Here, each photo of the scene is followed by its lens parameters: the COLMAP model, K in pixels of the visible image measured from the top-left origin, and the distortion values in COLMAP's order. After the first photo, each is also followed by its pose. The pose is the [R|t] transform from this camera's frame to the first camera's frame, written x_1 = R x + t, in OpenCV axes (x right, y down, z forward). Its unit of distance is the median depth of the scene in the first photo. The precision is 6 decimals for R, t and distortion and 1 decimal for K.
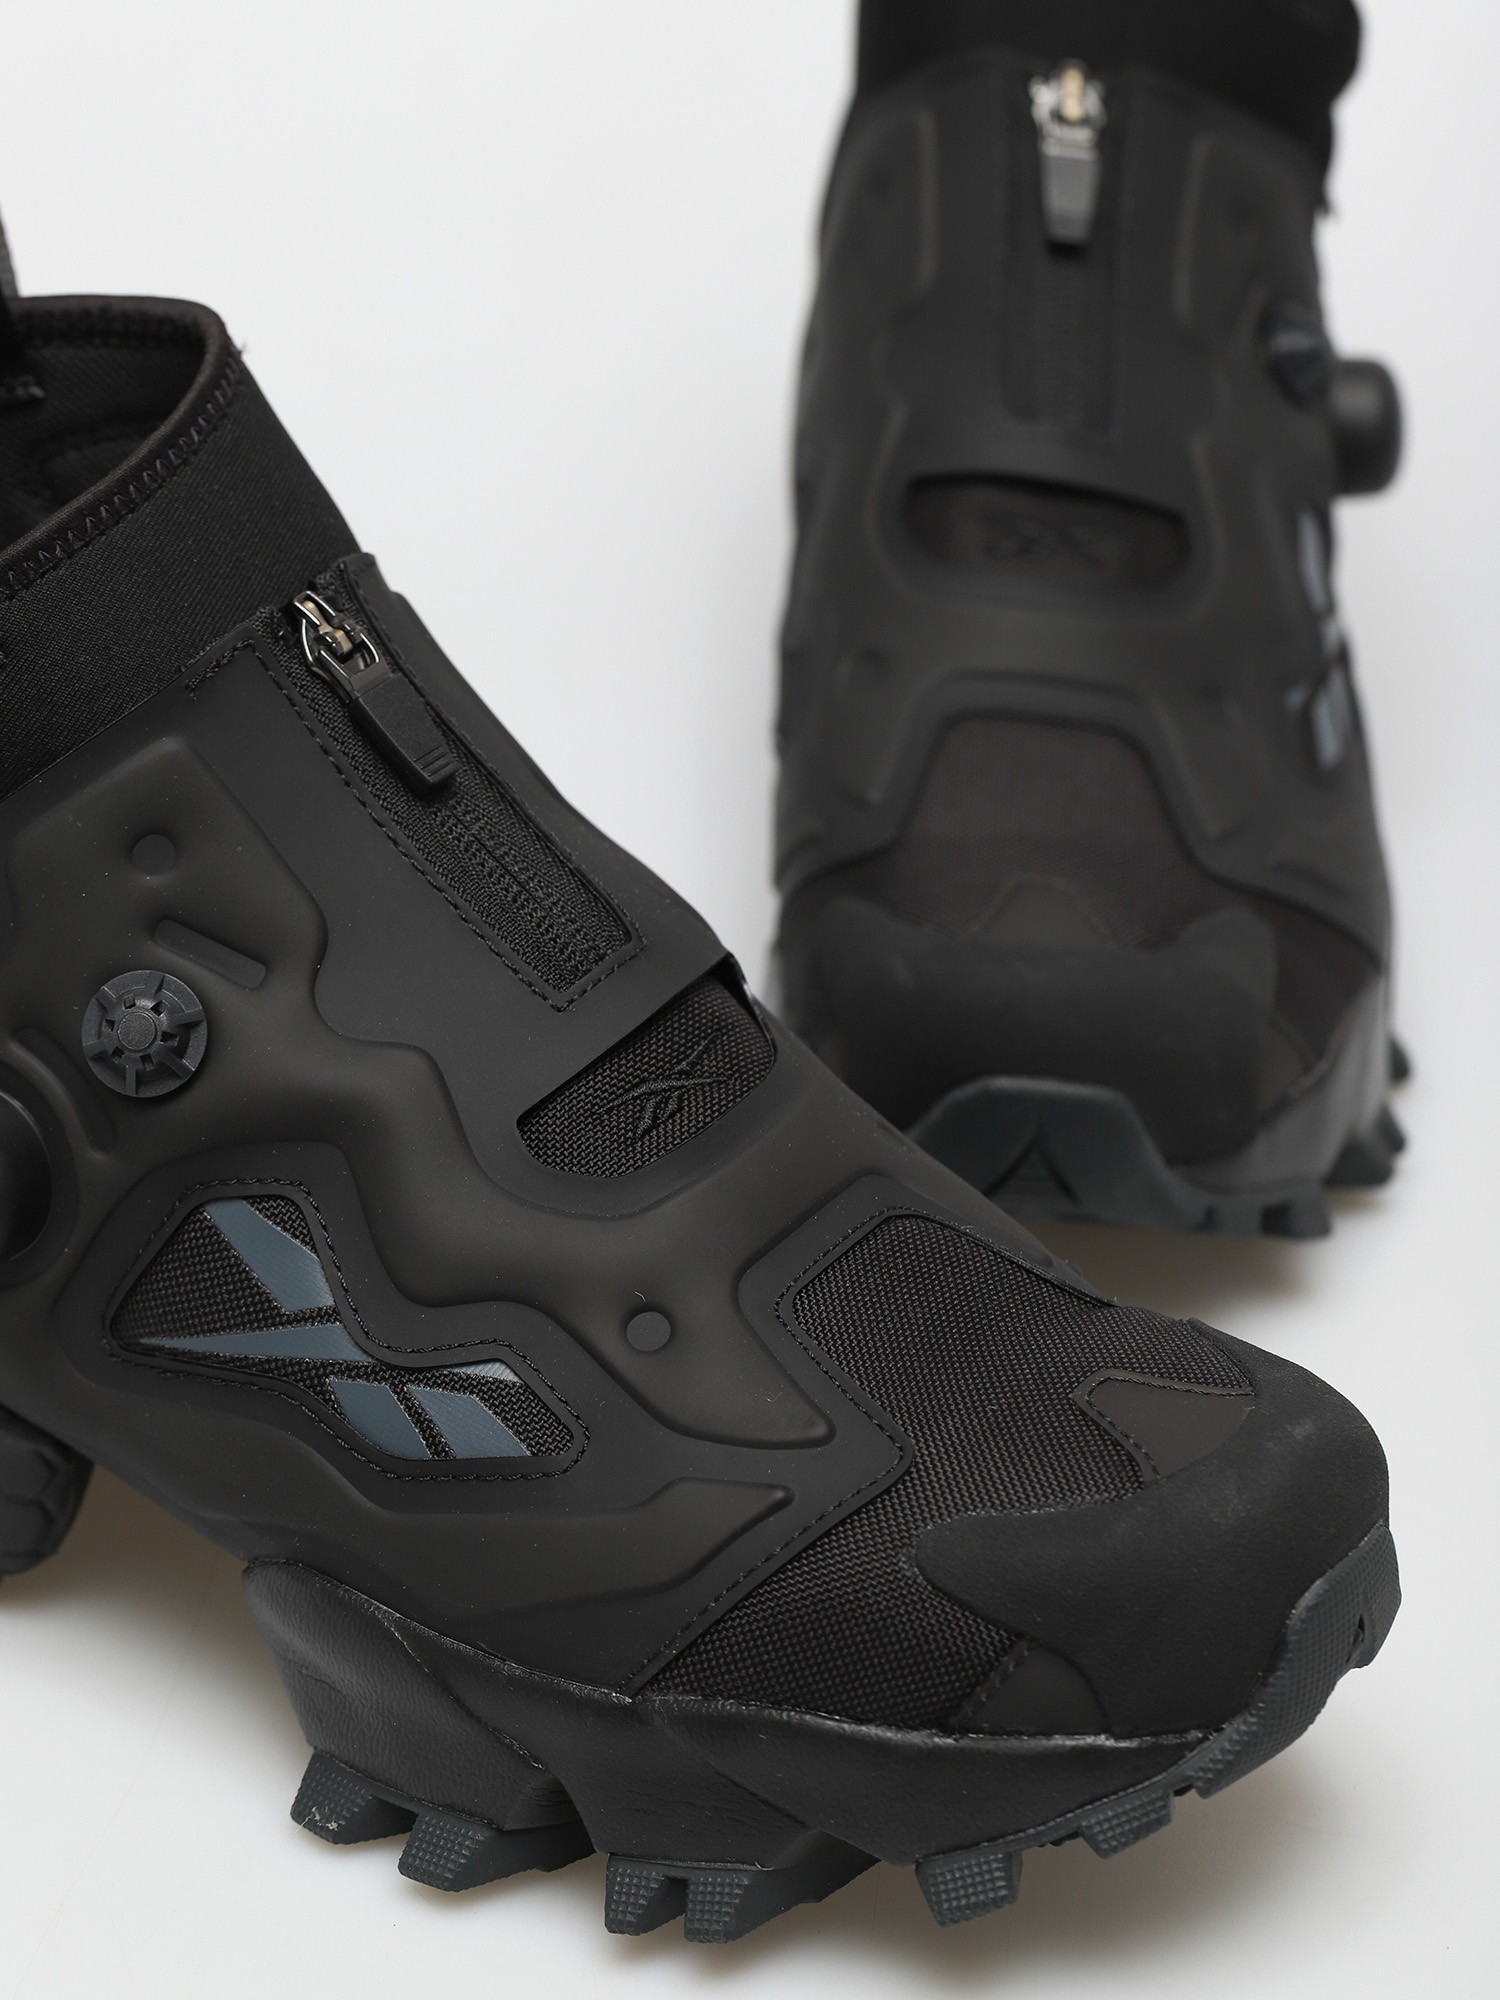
lens RADIAL K [[6580.0, 0, 750.0], [0, 6580.0, 1000.0], [0, 0, 1]] dist [-0.245720, 0.000000]
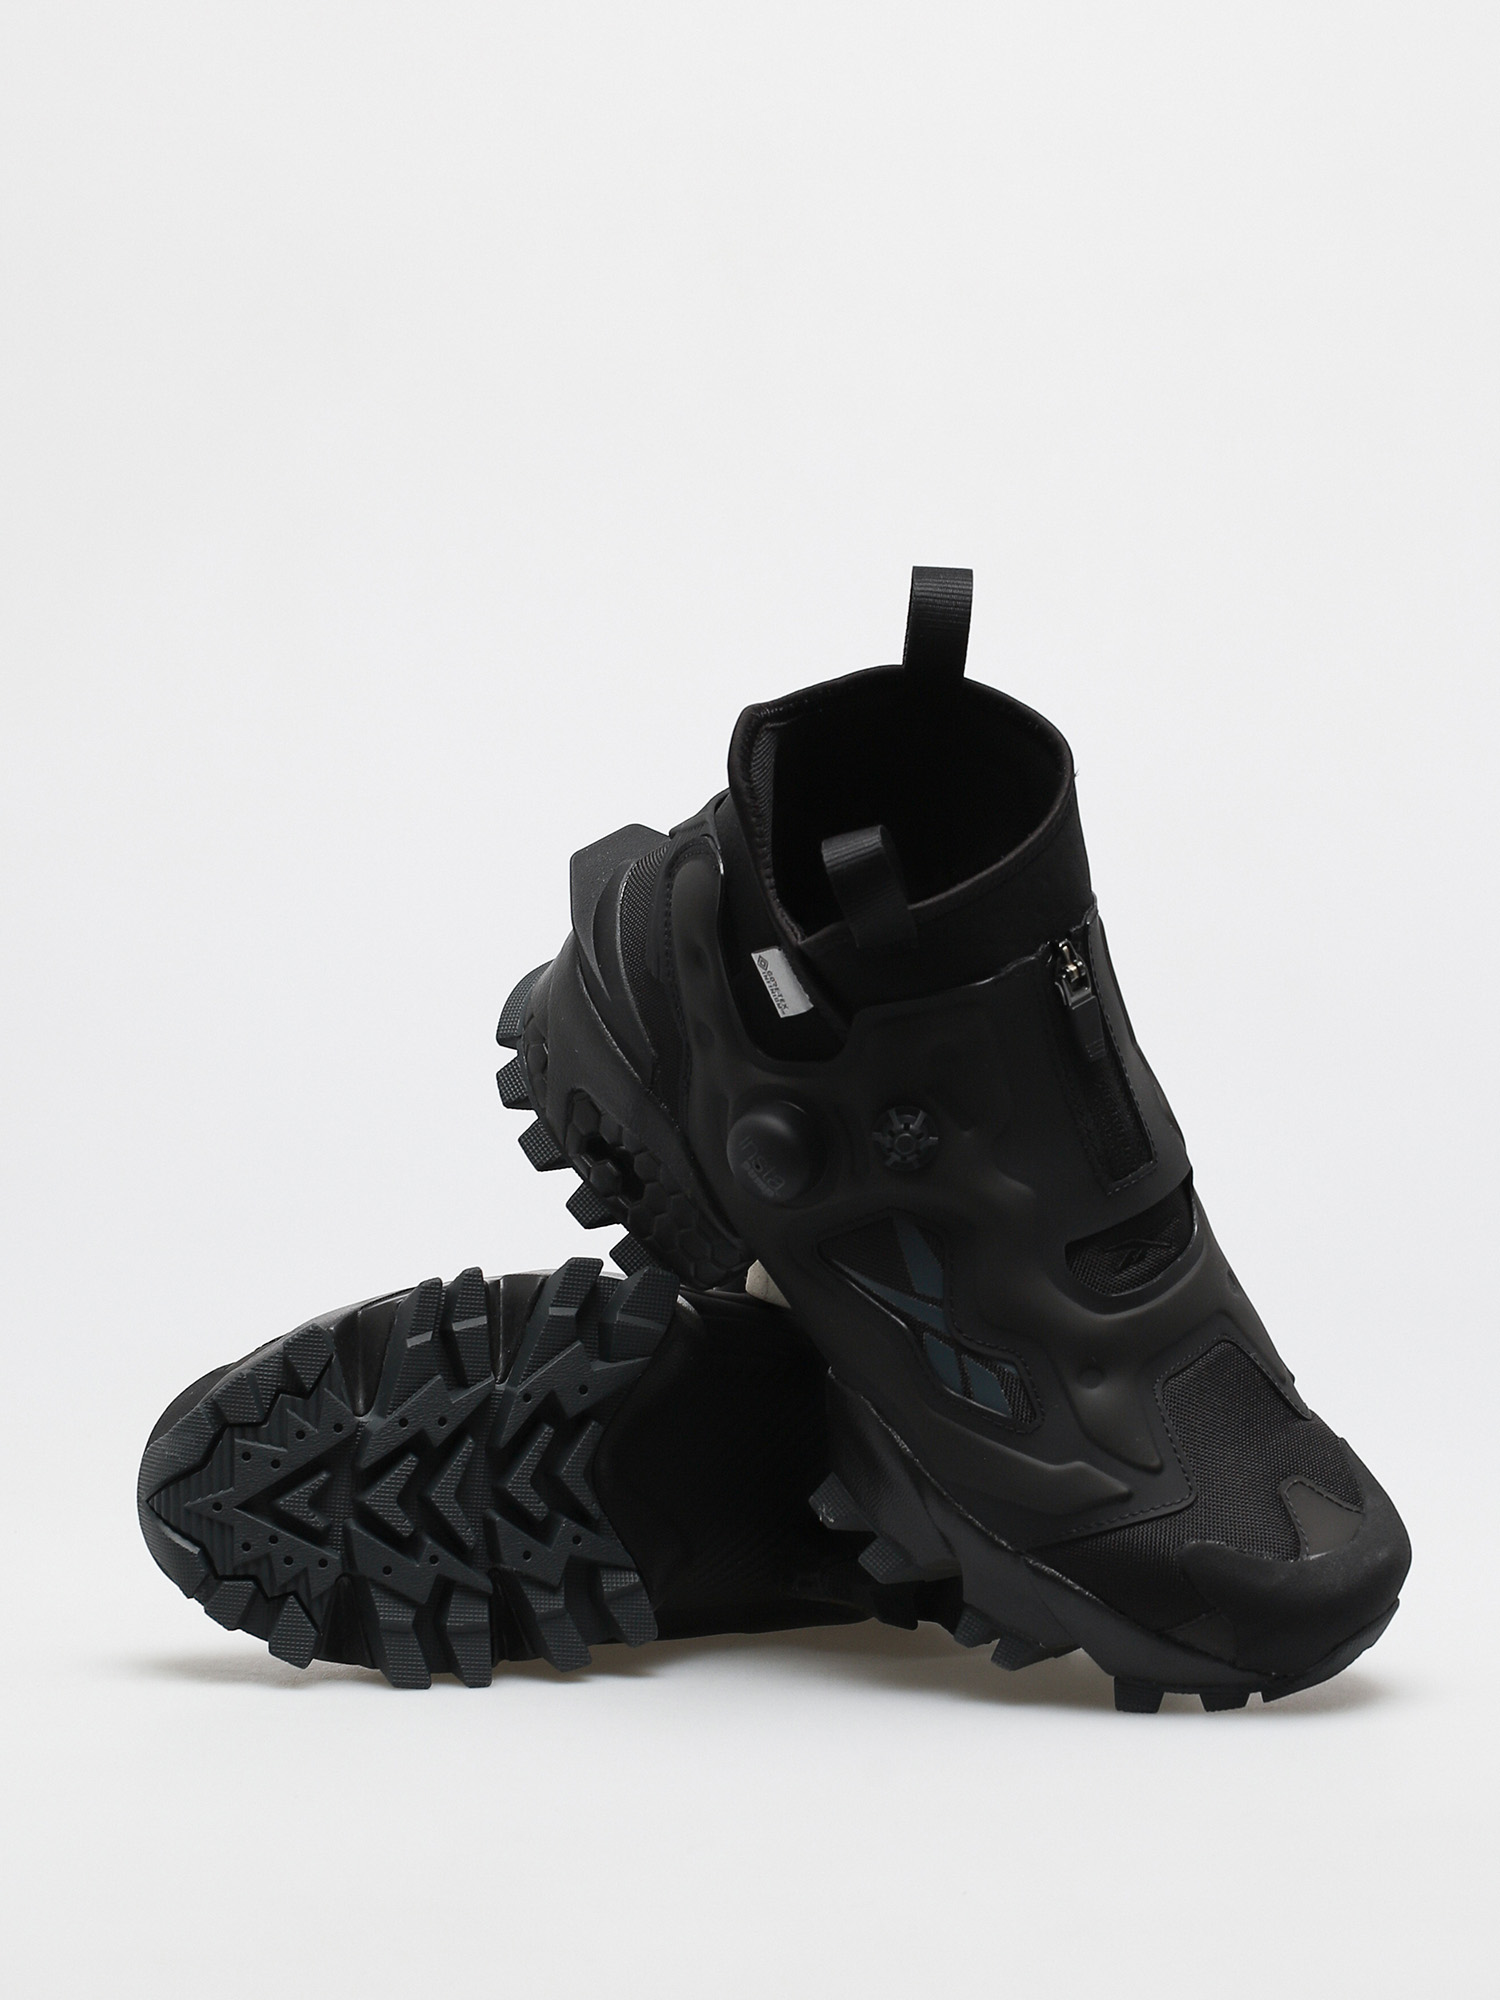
lens RADIAL K [[6580.0, 0, 750.0], [0, 6580.0, 1000.2], [0, 0, 1]] dist [-0.245720, 0.000000]
pose [[0.925271, 0.376899, -0.042671, -0.066238], [-0.375114, 0.925915, 0.044404, -0.098963], [0.056246, -0.025079, 0.998102, -0.917993]]
